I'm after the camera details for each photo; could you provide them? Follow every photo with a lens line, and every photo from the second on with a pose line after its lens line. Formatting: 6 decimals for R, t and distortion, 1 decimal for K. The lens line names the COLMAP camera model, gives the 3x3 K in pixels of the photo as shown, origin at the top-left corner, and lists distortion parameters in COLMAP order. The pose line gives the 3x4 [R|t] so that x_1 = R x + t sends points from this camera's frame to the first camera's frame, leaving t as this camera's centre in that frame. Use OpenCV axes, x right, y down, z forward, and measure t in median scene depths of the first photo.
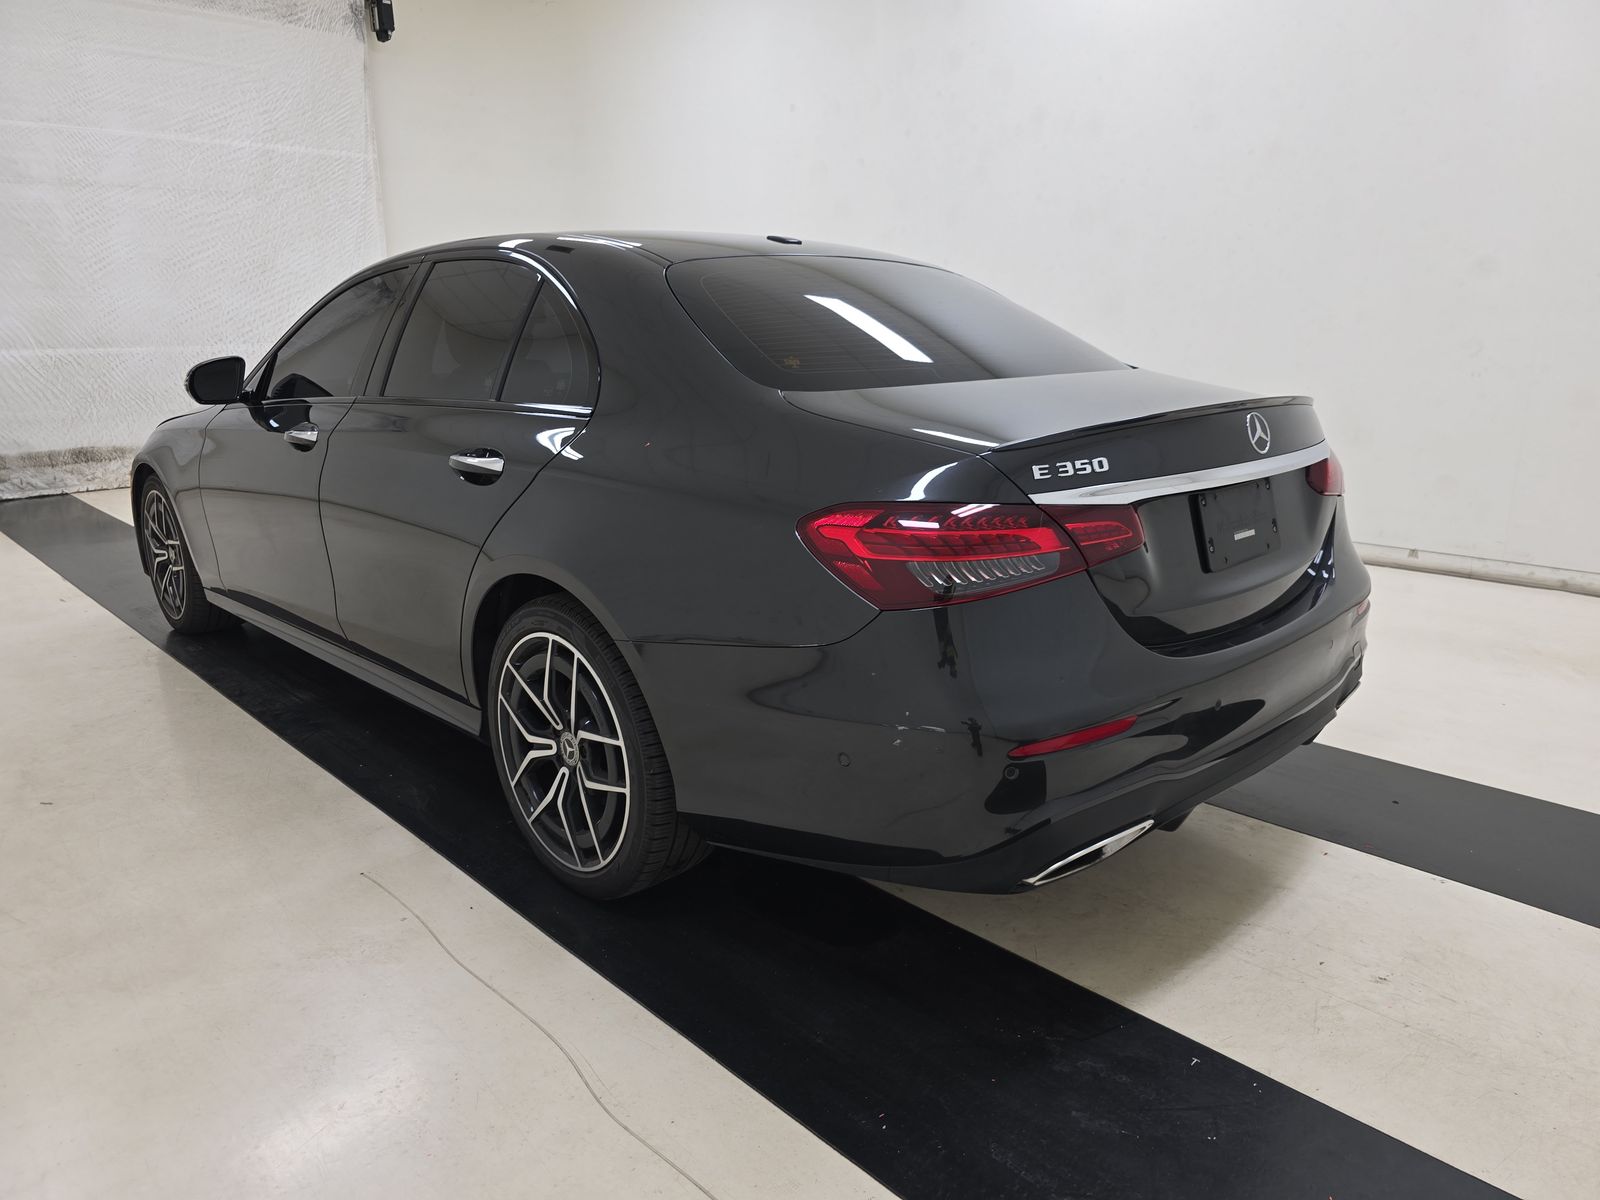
lens RADIAL K [[1092.1, 0, 818.6], [0, 1092.1, 601.2], [0, 0, 1]] dist [0.054223, -0.058858]
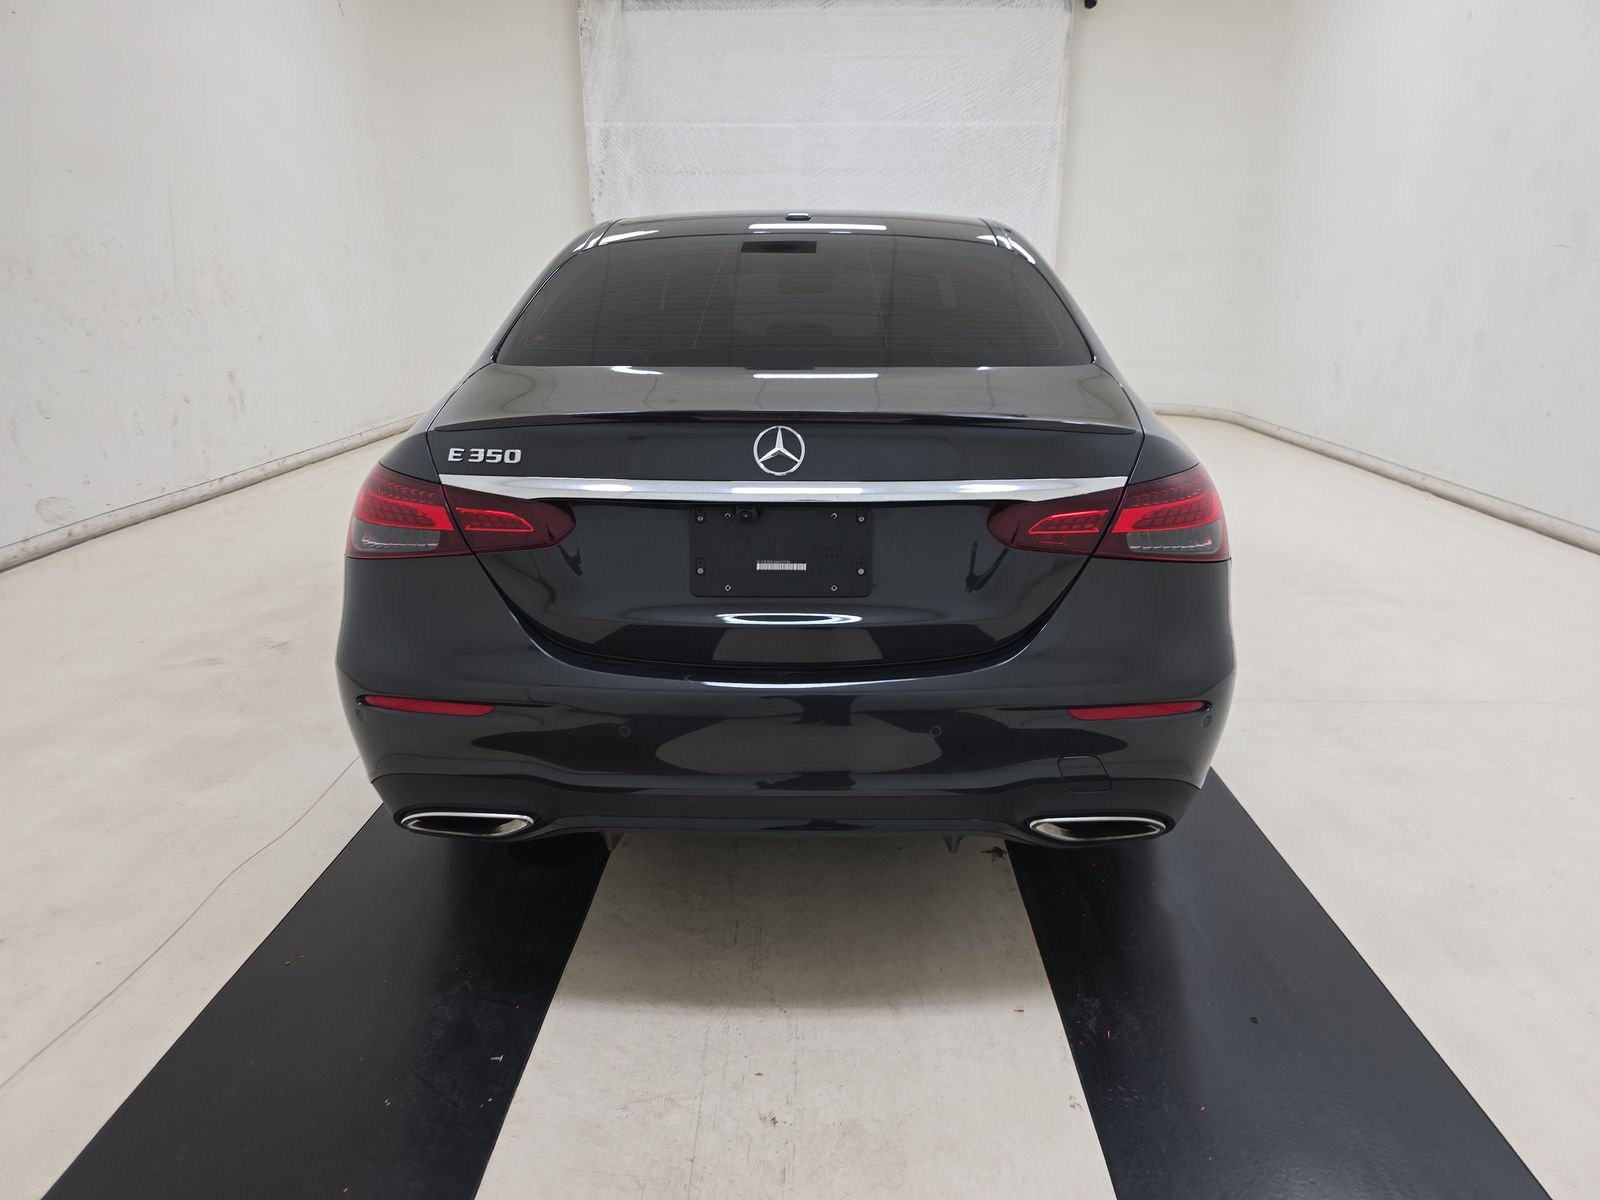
lens RADIAL K [[1092.1, 0, 818.6], [0, 1092.1, 601.2], [0, 0, 1]] dist [0.054223, -0.058858]
pose [[0.695603, 0.208954, -0.687368, 1.028353], [-0.180404, 0.976916, 0.114408, -0.140242], [0.695407, 0.044421, 0.717242, 0.416779]]
